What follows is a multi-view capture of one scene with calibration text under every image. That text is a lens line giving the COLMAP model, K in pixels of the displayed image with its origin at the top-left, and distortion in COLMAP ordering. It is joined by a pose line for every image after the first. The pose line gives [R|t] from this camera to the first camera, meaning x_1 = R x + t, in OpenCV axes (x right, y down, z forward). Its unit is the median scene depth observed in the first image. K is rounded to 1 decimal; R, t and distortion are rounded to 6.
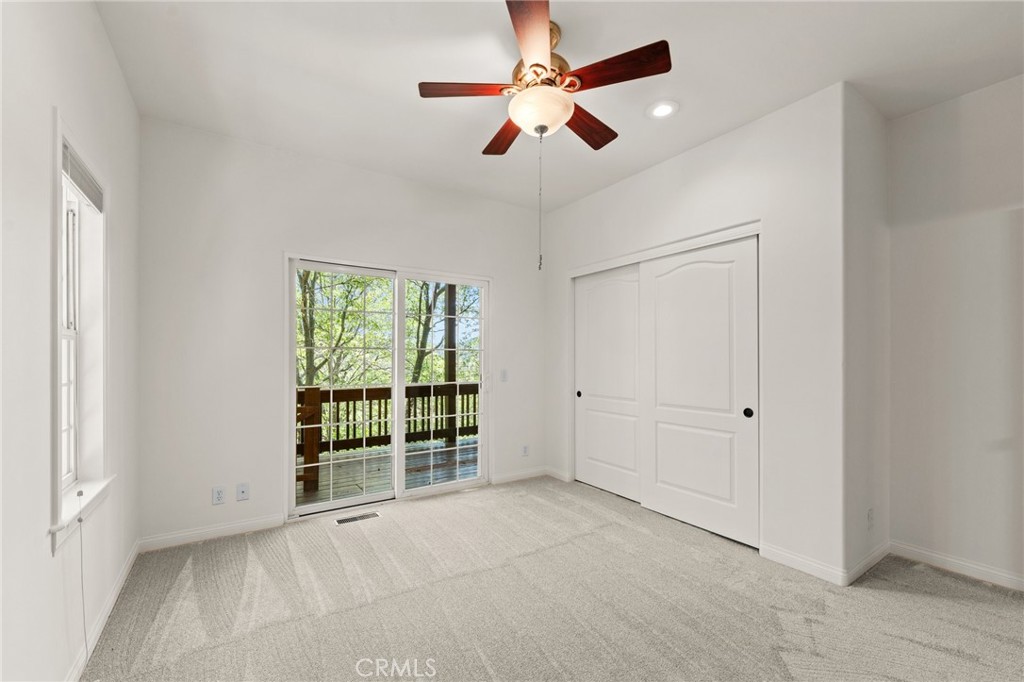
lens RADIAL K [[413.4, 0, 507.2], [0, 413.4, 339.4], [0, 0, 1]] dist [0.000152, -0.000404]
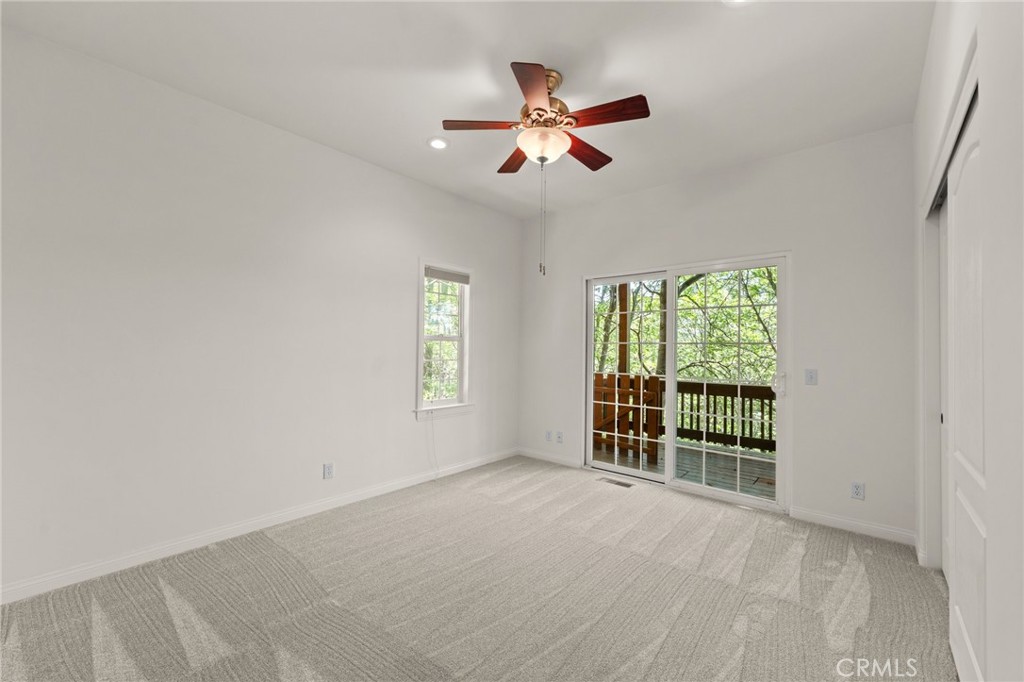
lens RADIAL K [[413.4, 0, 507.2], [0, 413.4, 339.4], [0, 0, 1]] dist [0.000152, -0.000404]
pose [[0.332461, 0.002714, -0.943113, 0.569992], [0.014025, 0.999871, 0.007821, -0.006412], [0.943013, -0.015828, 0.332380, 0.241389]]
